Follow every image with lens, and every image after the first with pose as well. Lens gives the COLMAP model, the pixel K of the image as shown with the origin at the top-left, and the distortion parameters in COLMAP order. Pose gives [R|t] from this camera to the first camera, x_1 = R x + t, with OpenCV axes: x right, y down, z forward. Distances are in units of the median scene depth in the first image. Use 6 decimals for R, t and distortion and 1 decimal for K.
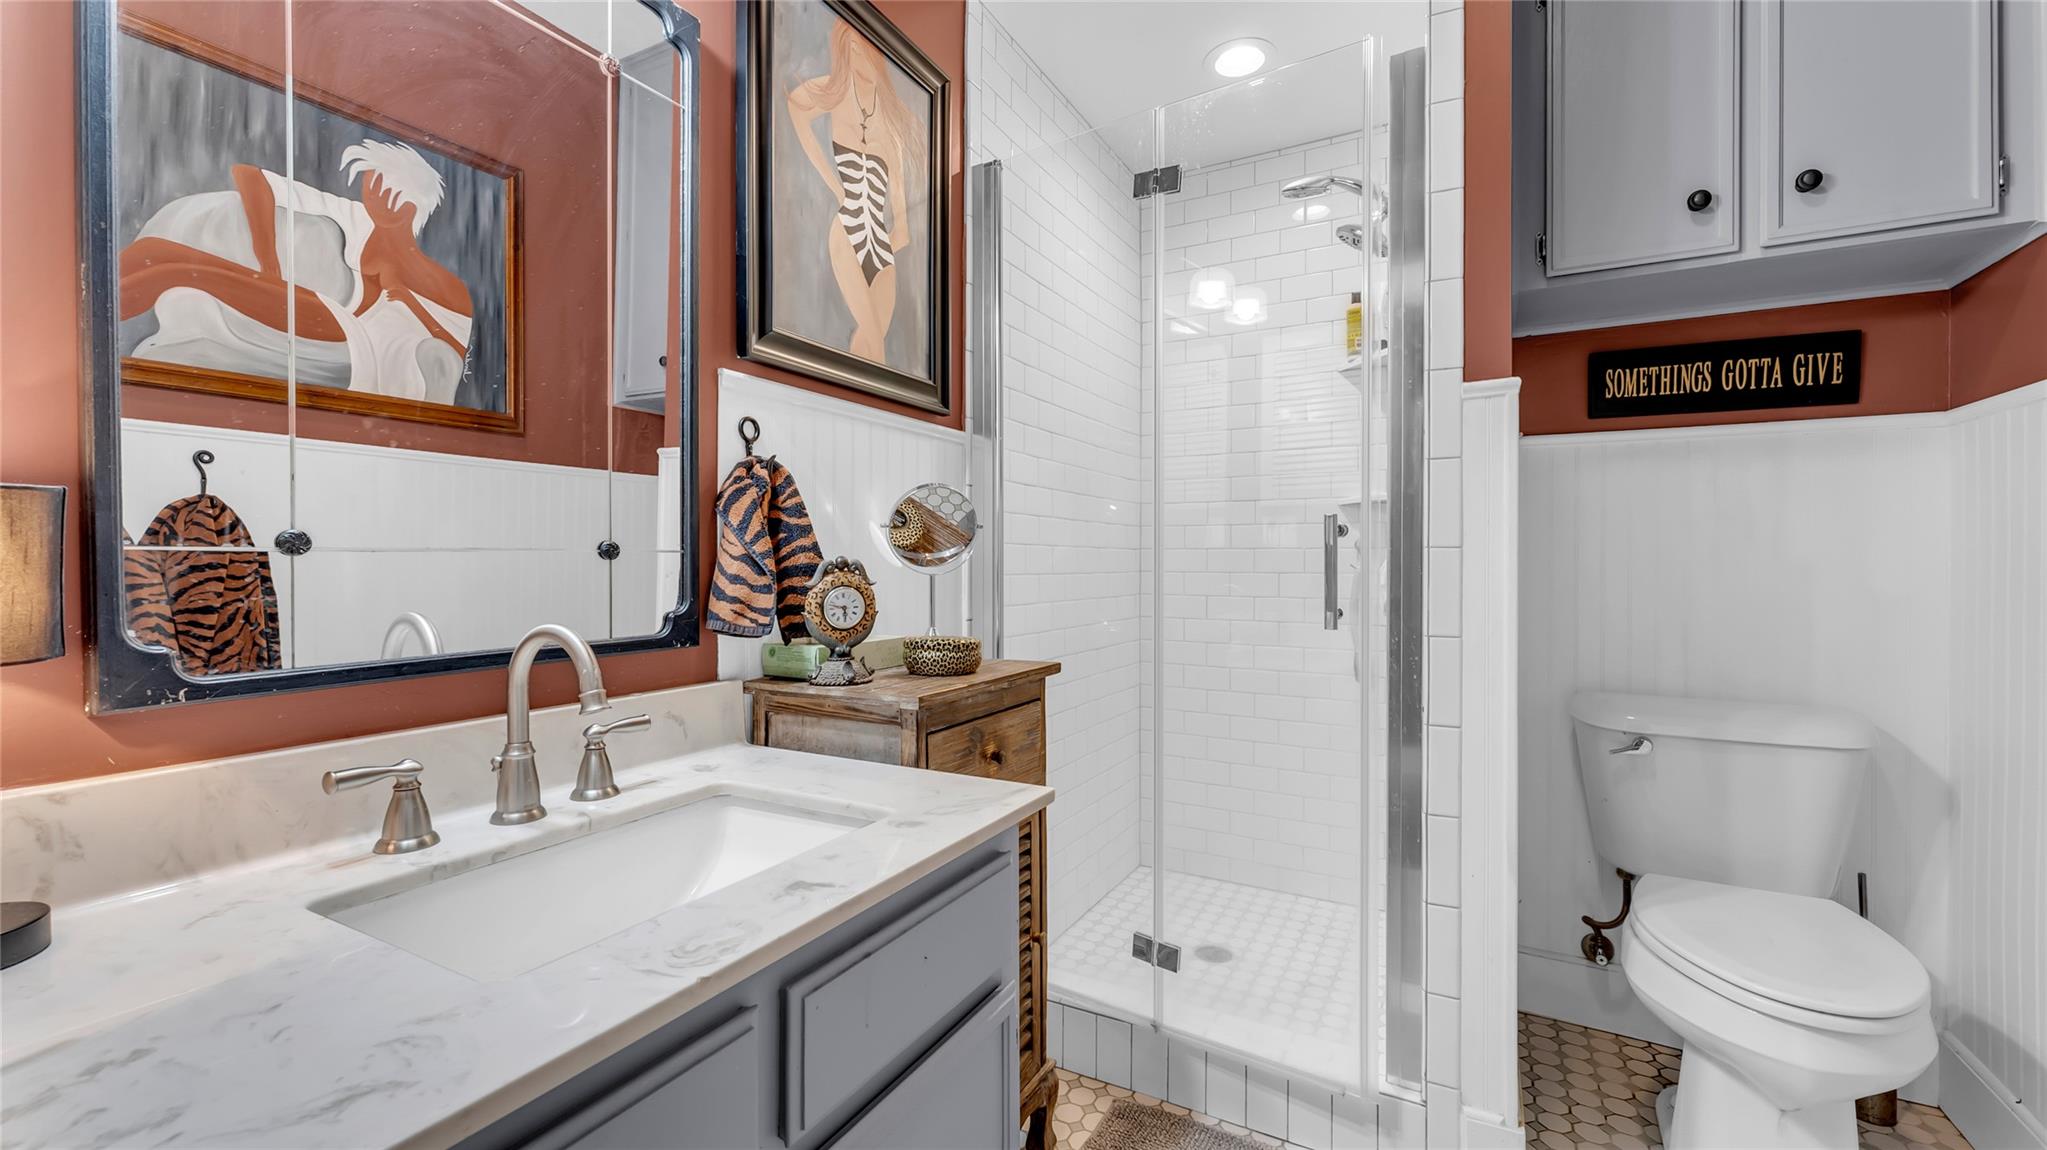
lens RADIAL K [[819.9, 0, 1020.7], [0, 819.9, 570.4], [0, 0, 1]] dist [-0.003031, 0.000326]
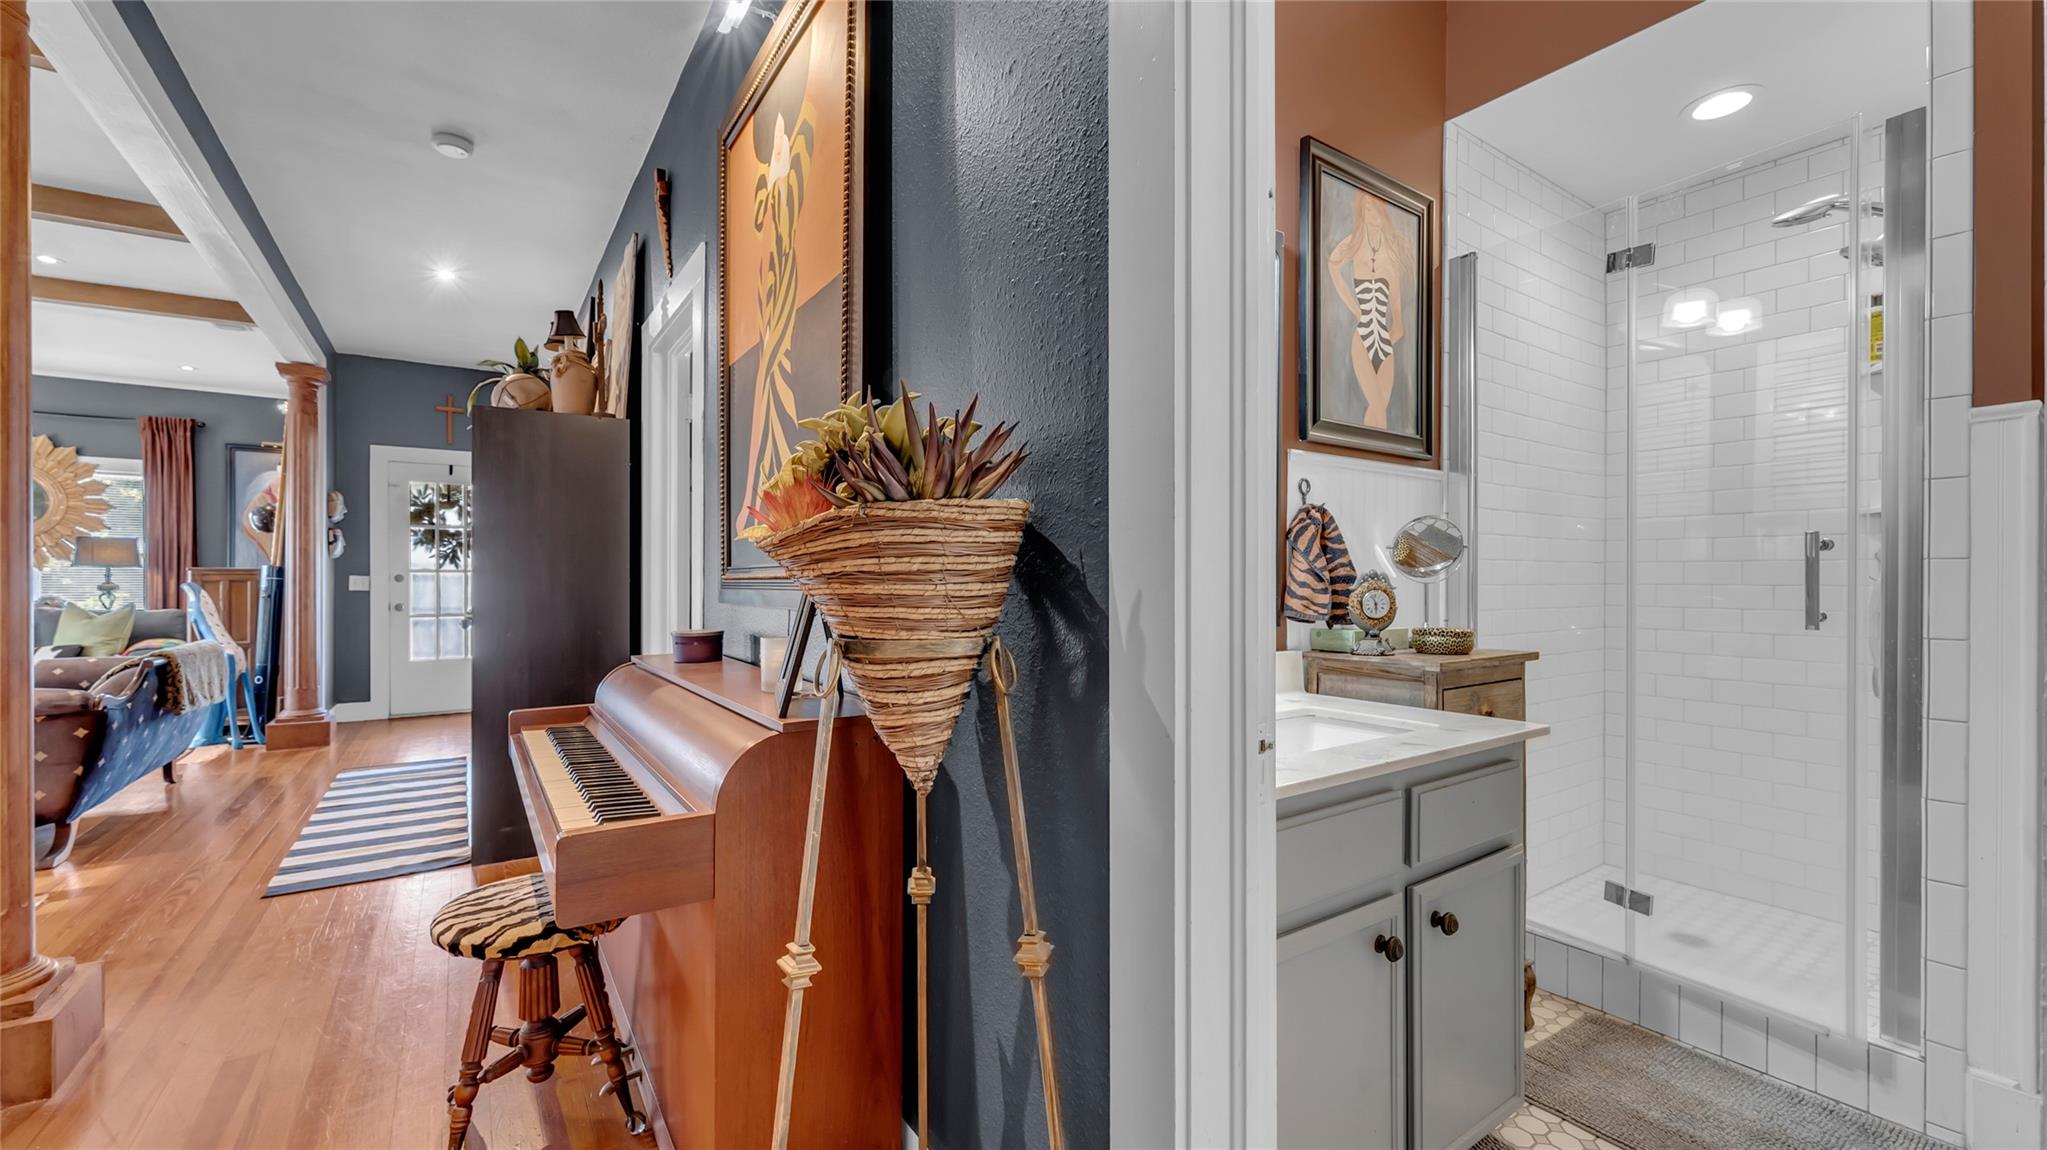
lens RADIAL K [[819.9, 0, 1031.0], [0, 819.9, 584.1], [0, 0, 1]] dist [-0.003031, 0.000326]
pose [[0.897828, 0.001763, -0.440343, -0.102013], [-0.003037, 0.999993, -0.002189, 0.011939], [0.440336, 0.003303, 0.897827, -0.508943]]
